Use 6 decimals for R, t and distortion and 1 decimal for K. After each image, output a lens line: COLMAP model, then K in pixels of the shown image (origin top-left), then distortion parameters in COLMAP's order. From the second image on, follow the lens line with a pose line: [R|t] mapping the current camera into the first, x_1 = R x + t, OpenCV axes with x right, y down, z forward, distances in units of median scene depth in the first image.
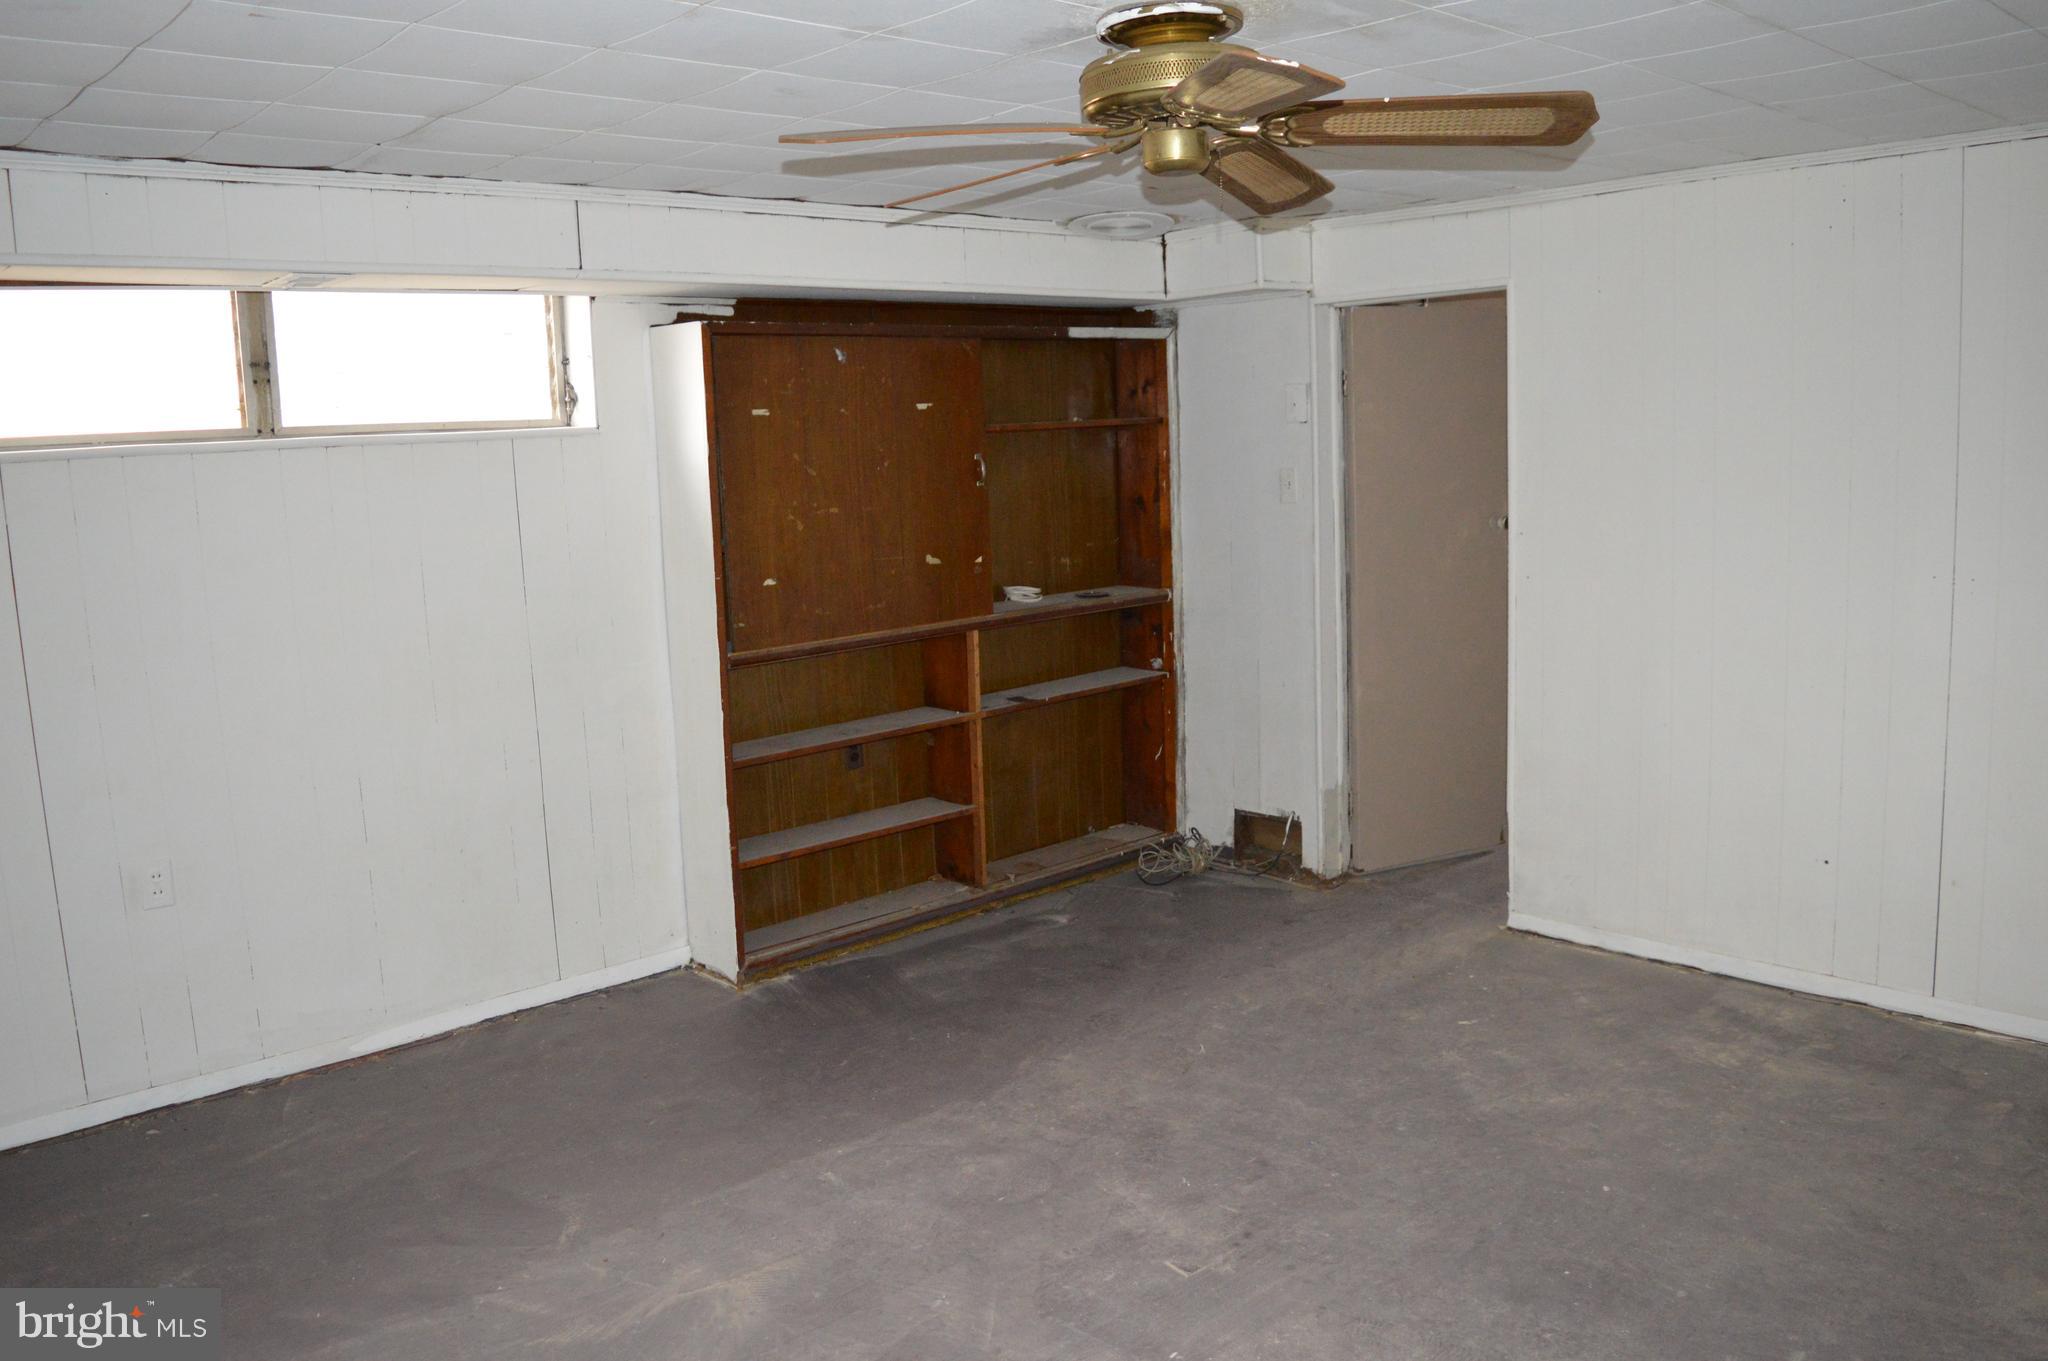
lens RADIAL K [[1621.7, 0, 1022.6], [0, 1621.7, 682.5], [0, 0, 1]] dist [-0.097115, 0.026680]
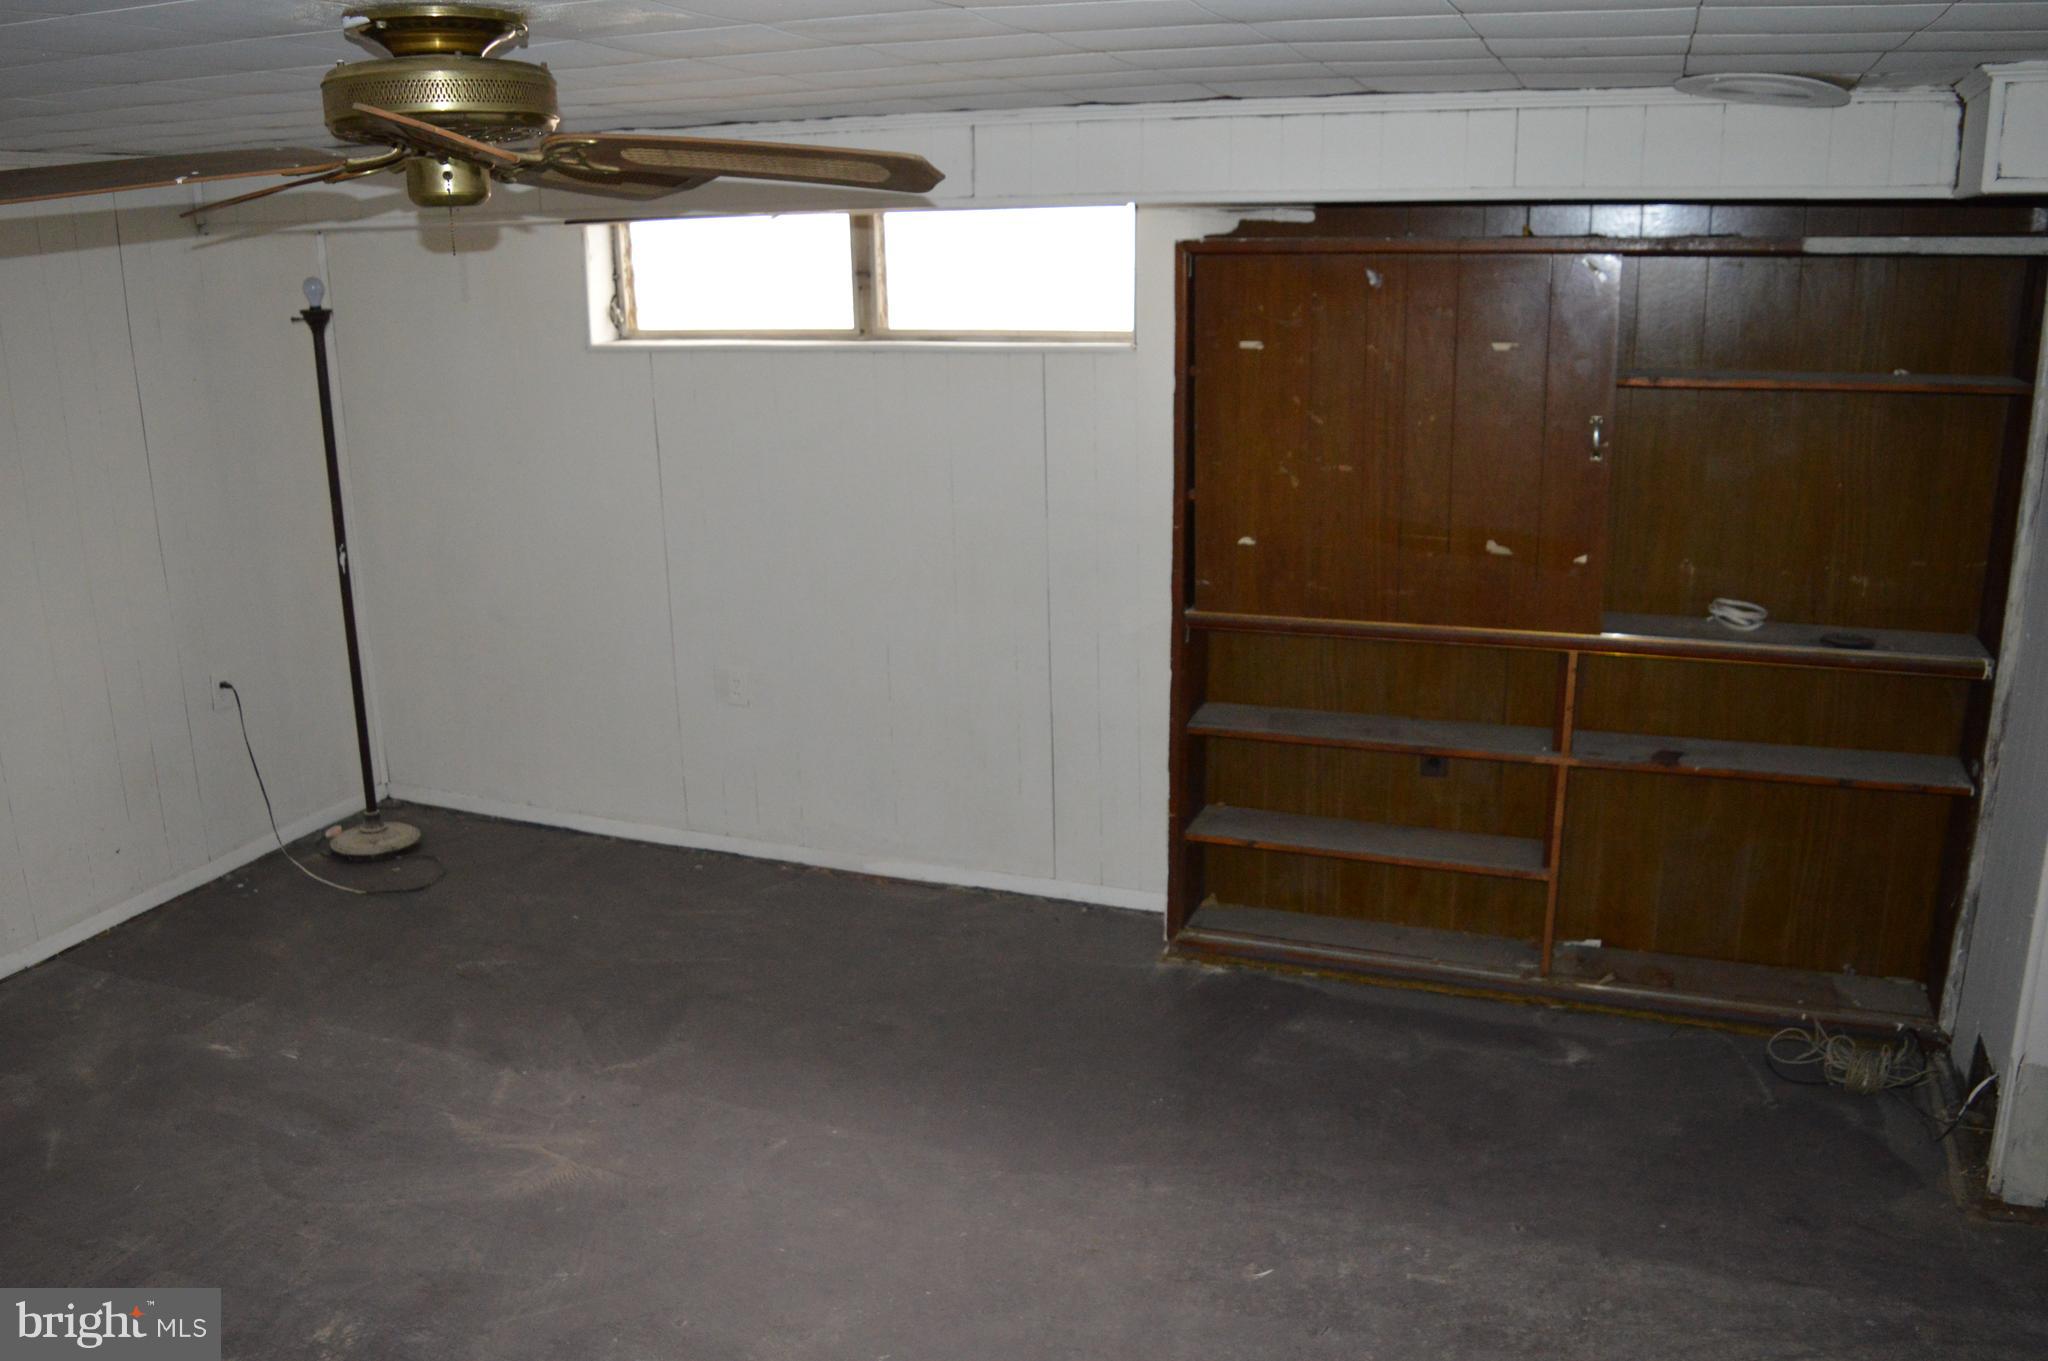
lens RADIAL K [[1621.7, 0, 1022.6], [0, 1621.7, 682.2], [0, 0, 1]] dist [-0.097115, 0.026680]
pose [[0.440810, 0.268009, -0.856655, 0.557982], [-0.133928, 0.963338, 0.232470, -0.175662], [0.887553, 0.012255, 0.460543, 0.493957]]
